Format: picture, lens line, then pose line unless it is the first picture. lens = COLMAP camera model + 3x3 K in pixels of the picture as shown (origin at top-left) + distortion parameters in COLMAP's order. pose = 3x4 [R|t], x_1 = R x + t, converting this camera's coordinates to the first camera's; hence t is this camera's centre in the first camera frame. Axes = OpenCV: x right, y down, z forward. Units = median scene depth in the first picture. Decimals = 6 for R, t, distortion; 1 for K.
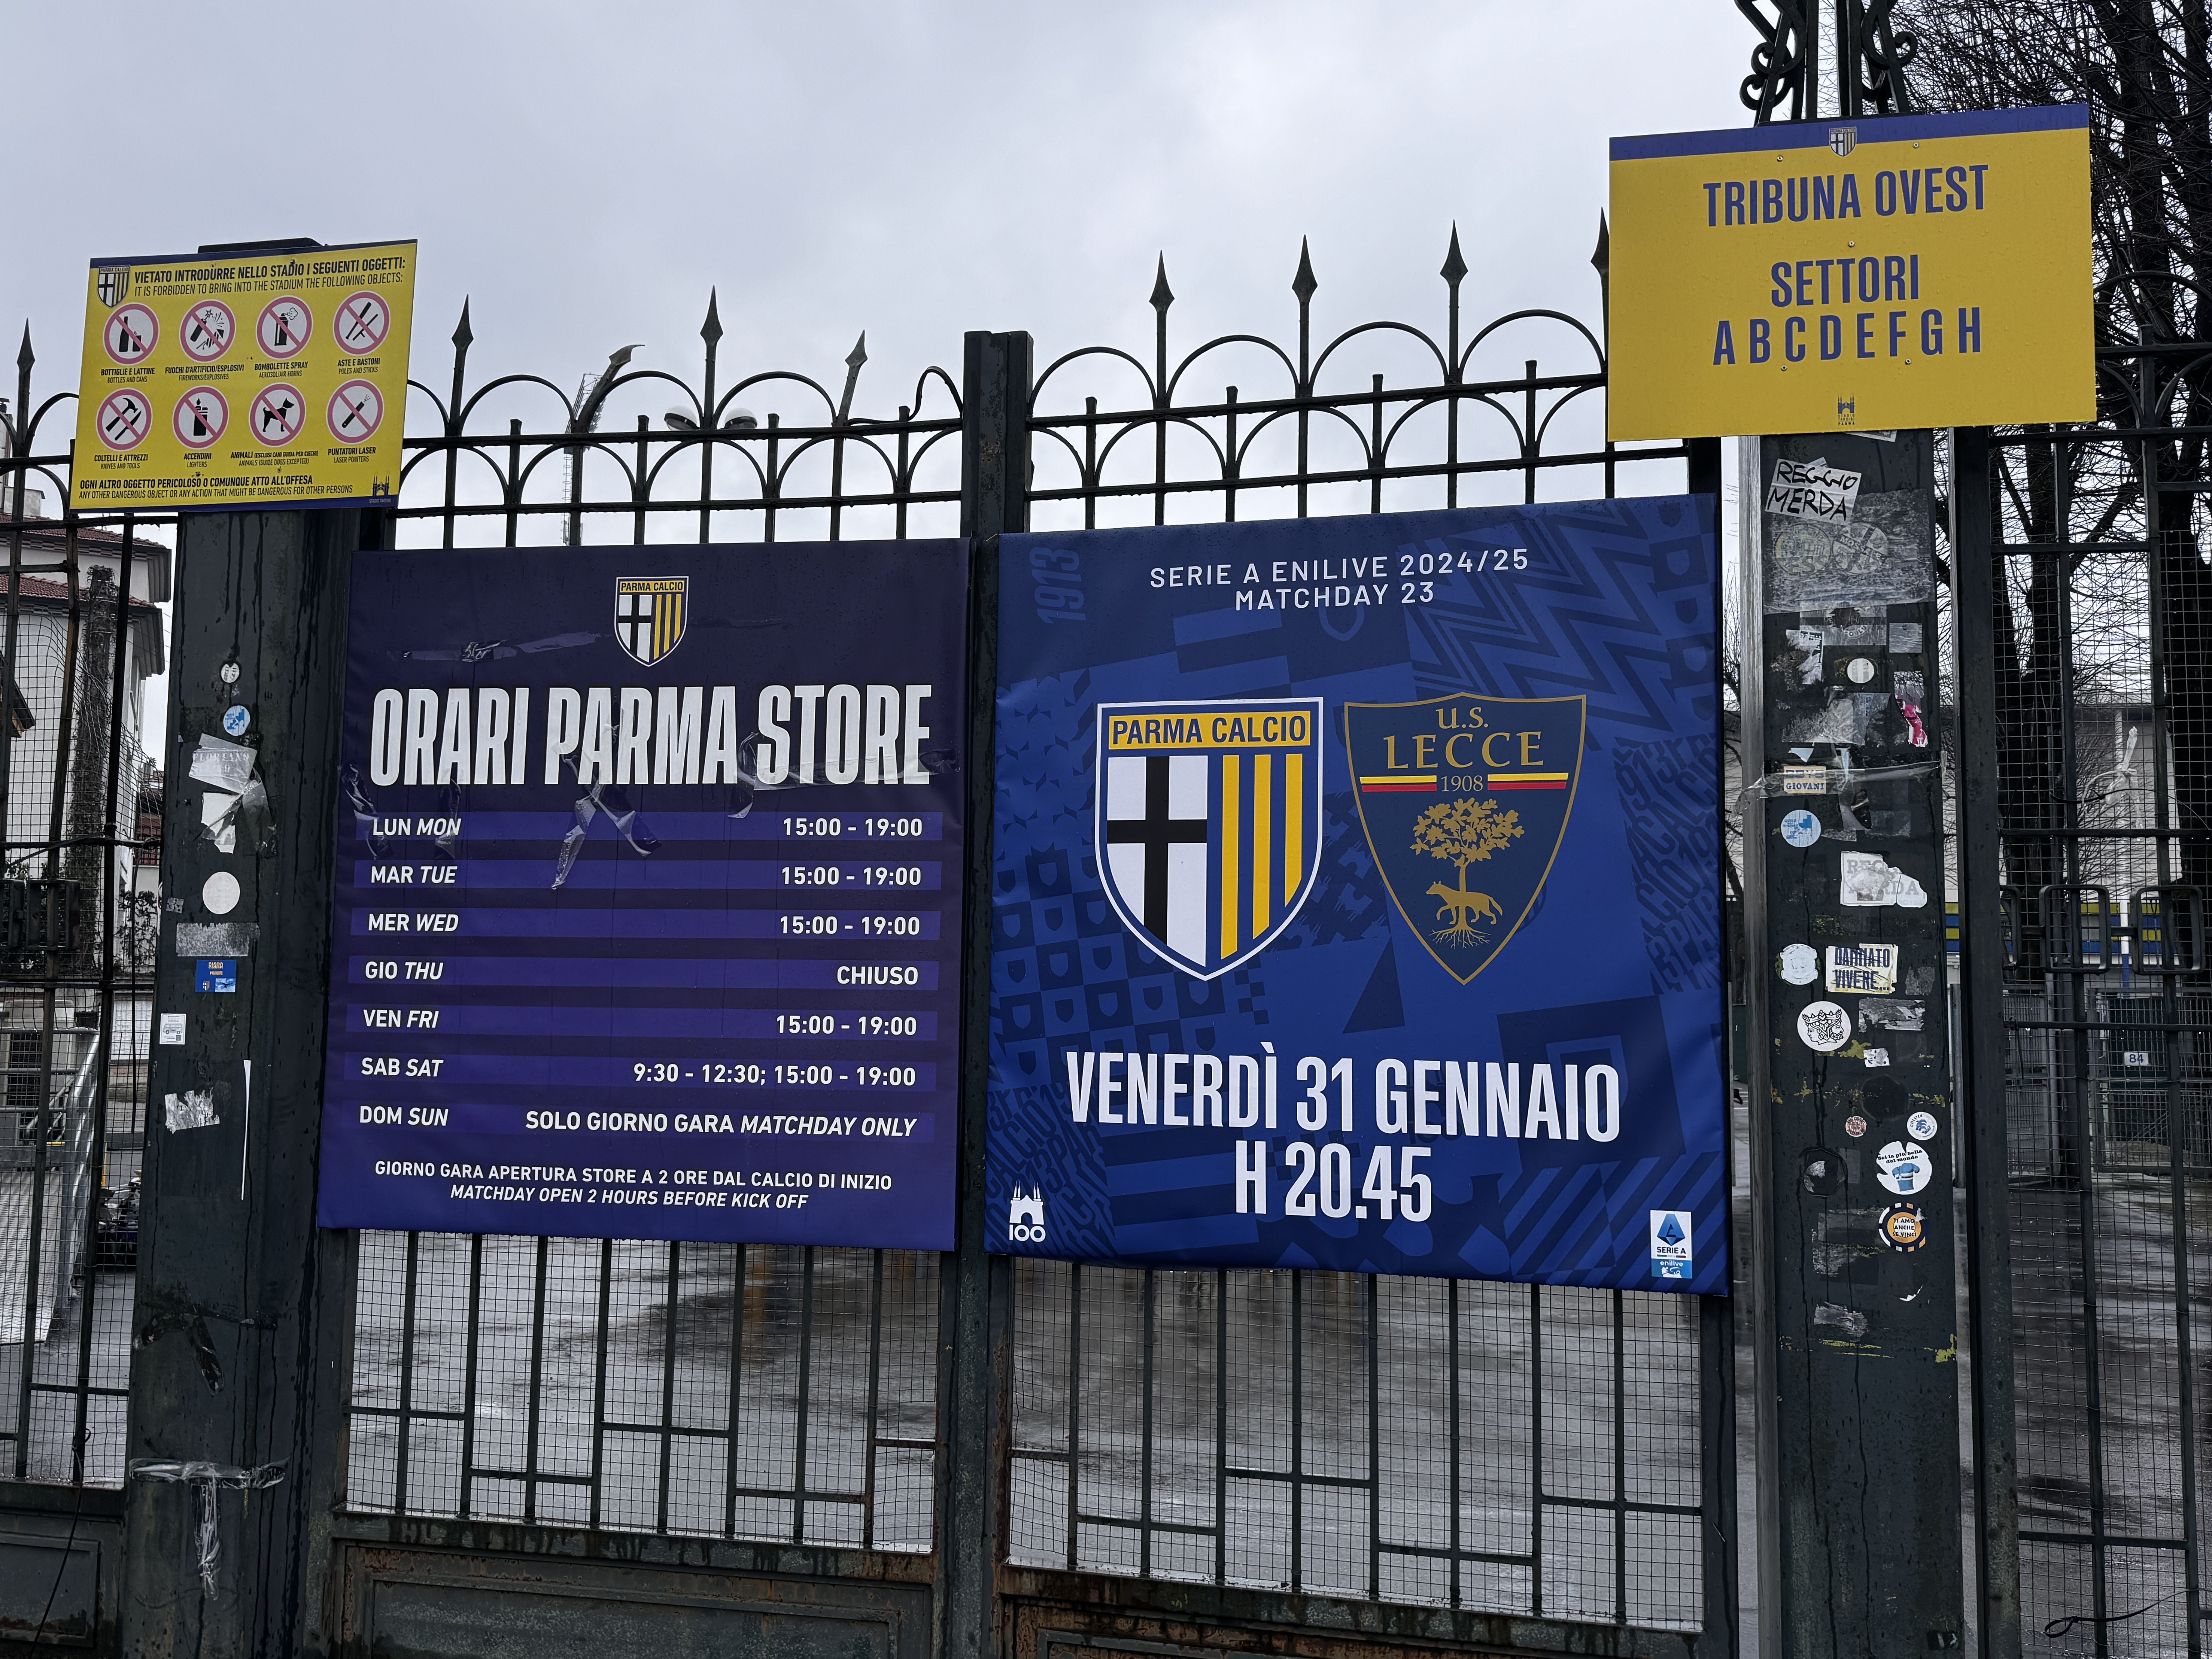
lens RADIAL K [[1798.9, 0, 1110.2], [0, 1798.9, 831.8], [0, 0, 1]] dist [0.049159, -0.003010]
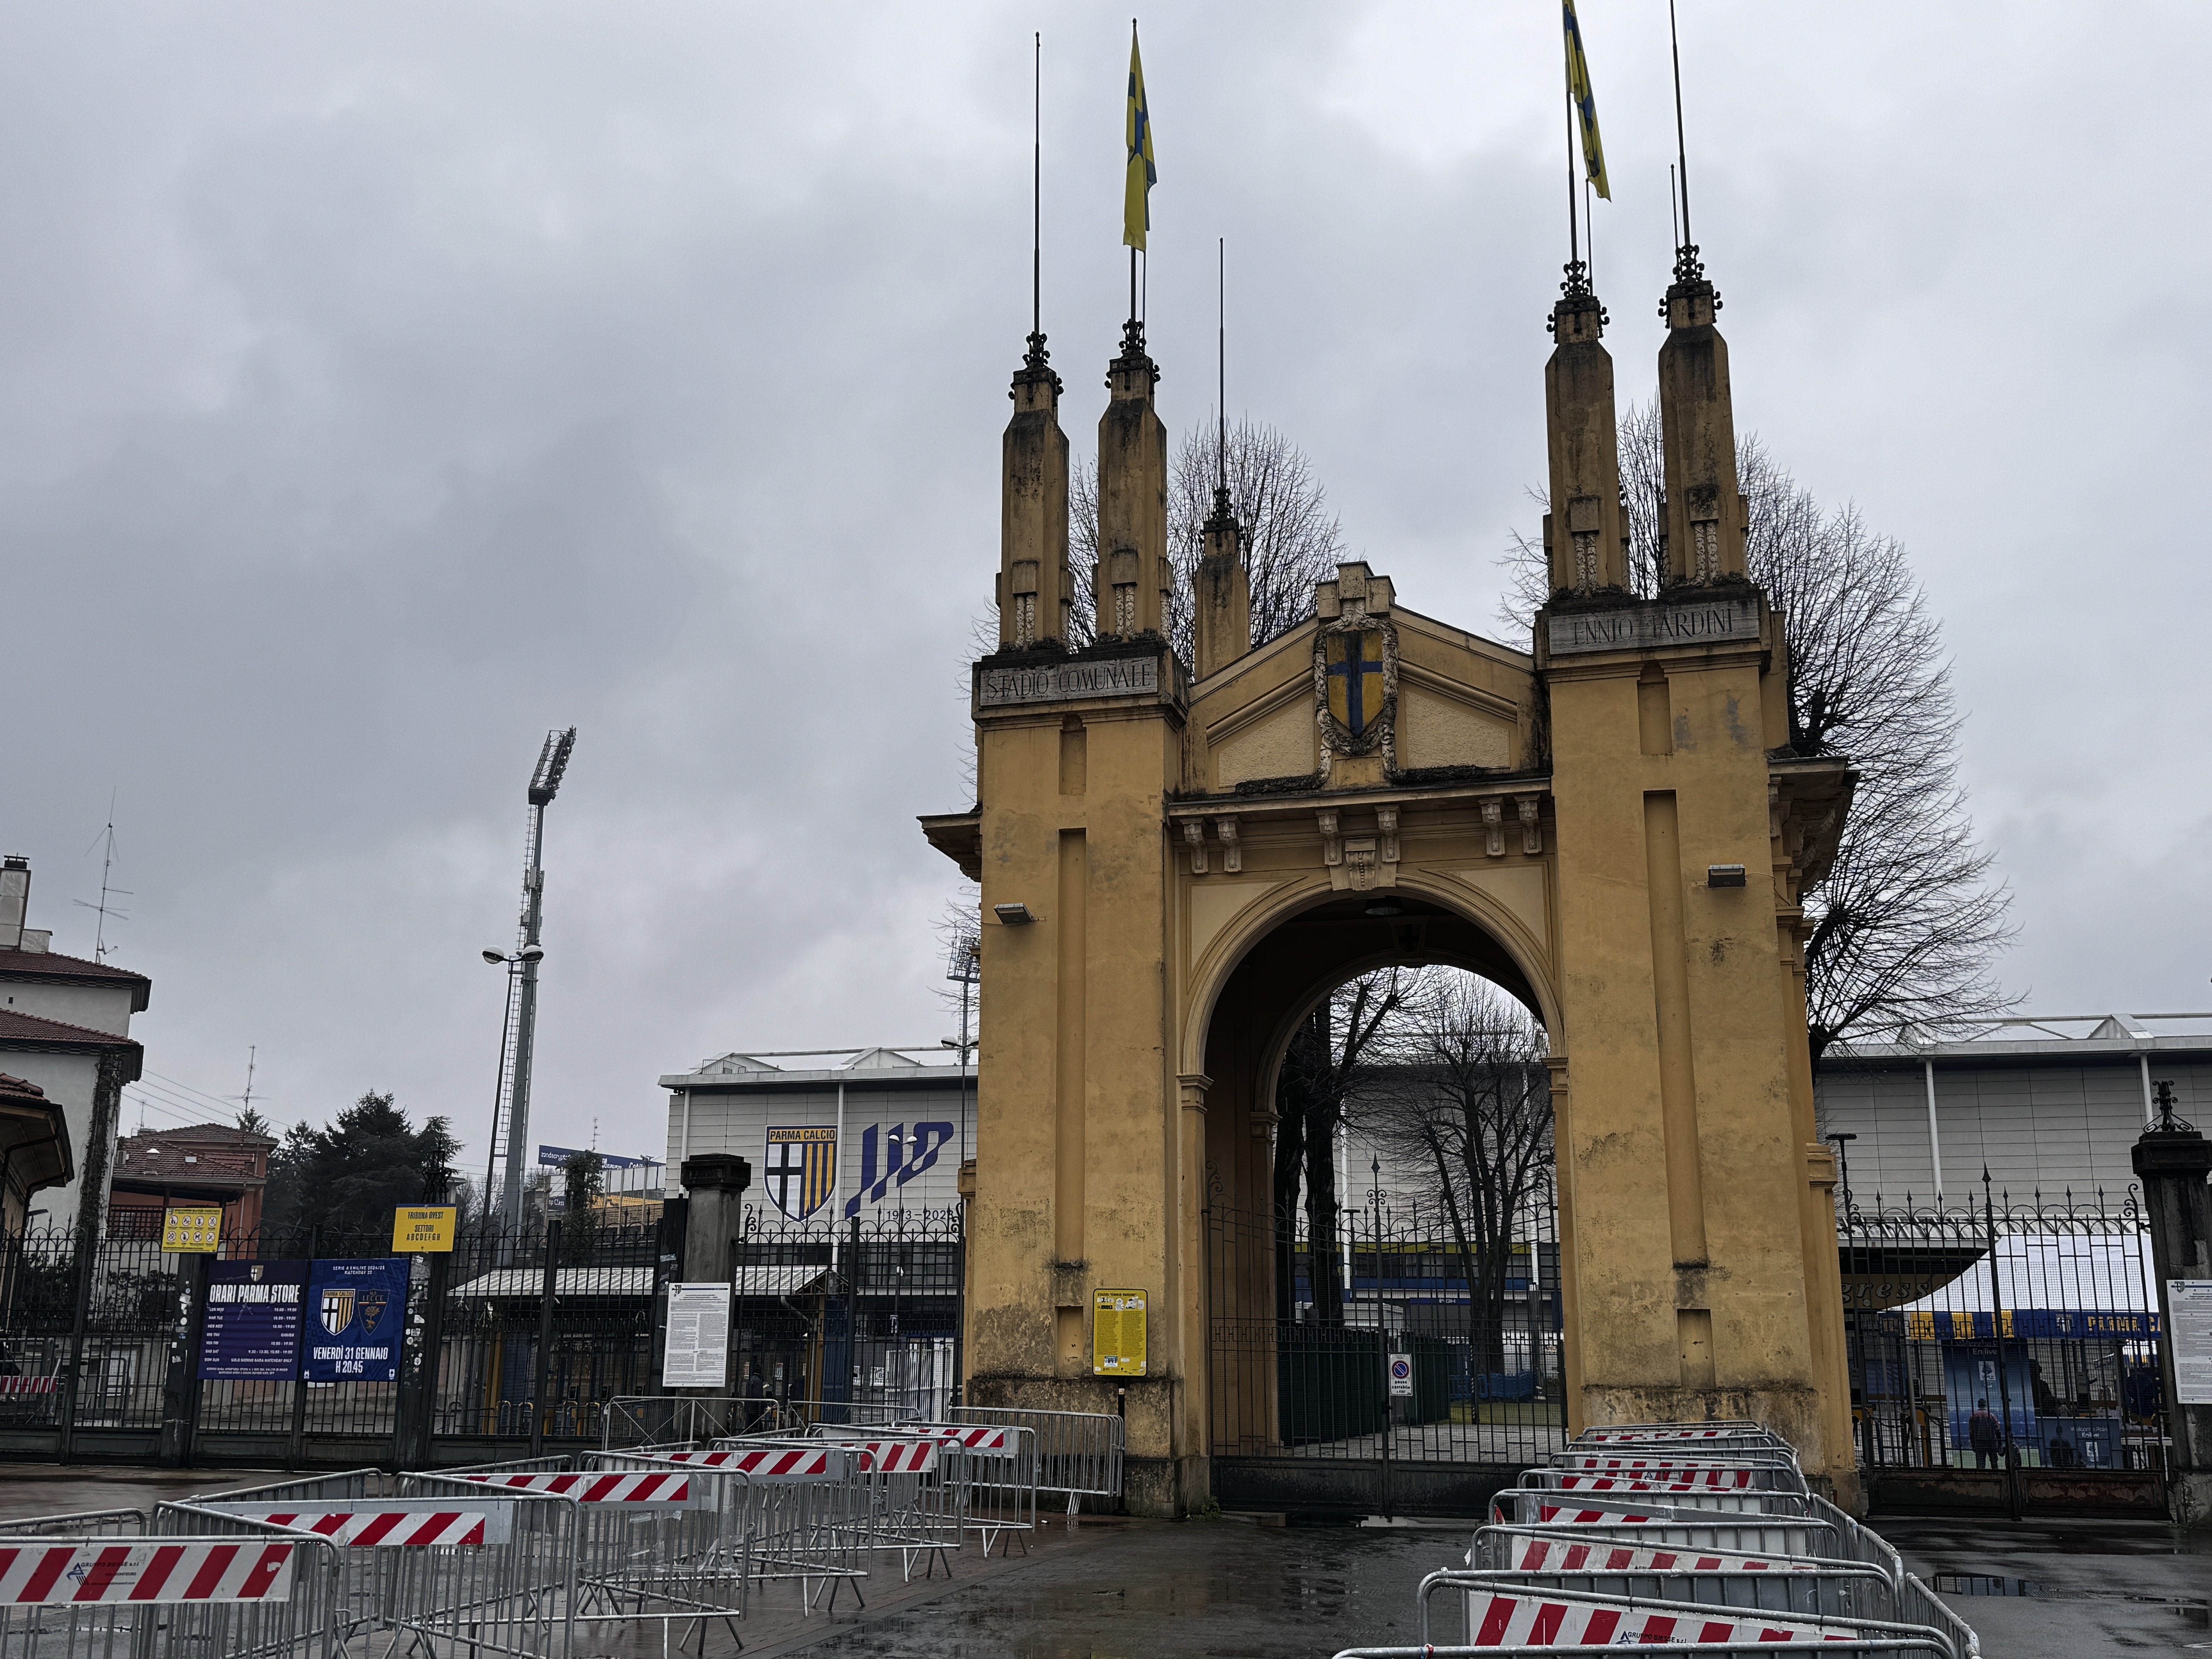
lens RADIAL K [[2128.0, 0, 1103.7], [0, 2128.0, 827.0], [0, 0, 1]] dist [-0.005039, 0.000000]
pose [[0.998938, -0.018655, -0.042137, 3.028220], [0.011683, 0.987045, -0.160016, -0.442251], [0.044576, 0.159354, 0.986215, -6.375038]]
